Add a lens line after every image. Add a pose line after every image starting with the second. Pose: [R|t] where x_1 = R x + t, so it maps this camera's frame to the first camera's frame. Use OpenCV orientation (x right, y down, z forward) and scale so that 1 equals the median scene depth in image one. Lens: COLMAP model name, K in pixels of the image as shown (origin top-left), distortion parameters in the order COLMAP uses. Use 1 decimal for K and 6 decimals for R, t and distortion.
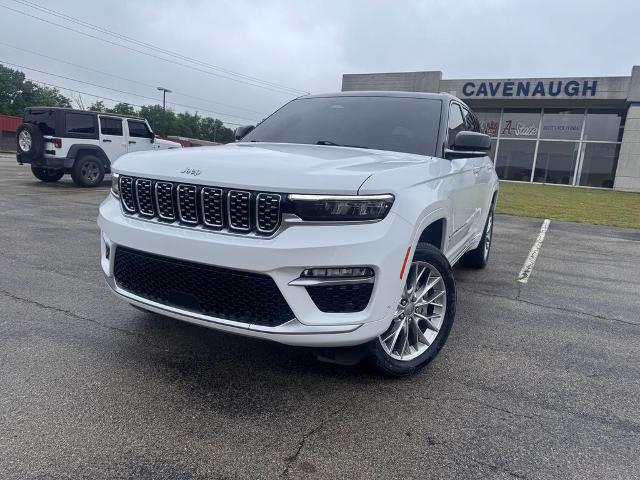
lens RADIAL K [[477.0, 0, 320.5], [0, 477.0, 224.8], [0, 0, 1]] dist [0.002597, 0.000035]
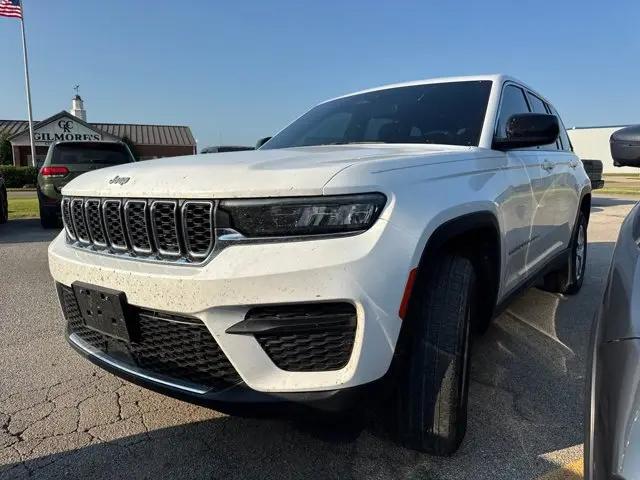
lens RADIAL K [[477.0, 0, 320.5], [0, 477.0, 224.8], [0, 0, 1]] dist [0.002597, 0.000035]
pose [[0.982938, -0.058017, -0.174548, 0.189981], [0.049360, 0.997345, -0.053541, 0.015856], [0.177191, 0.044012, 0.983192, 0.346097]]
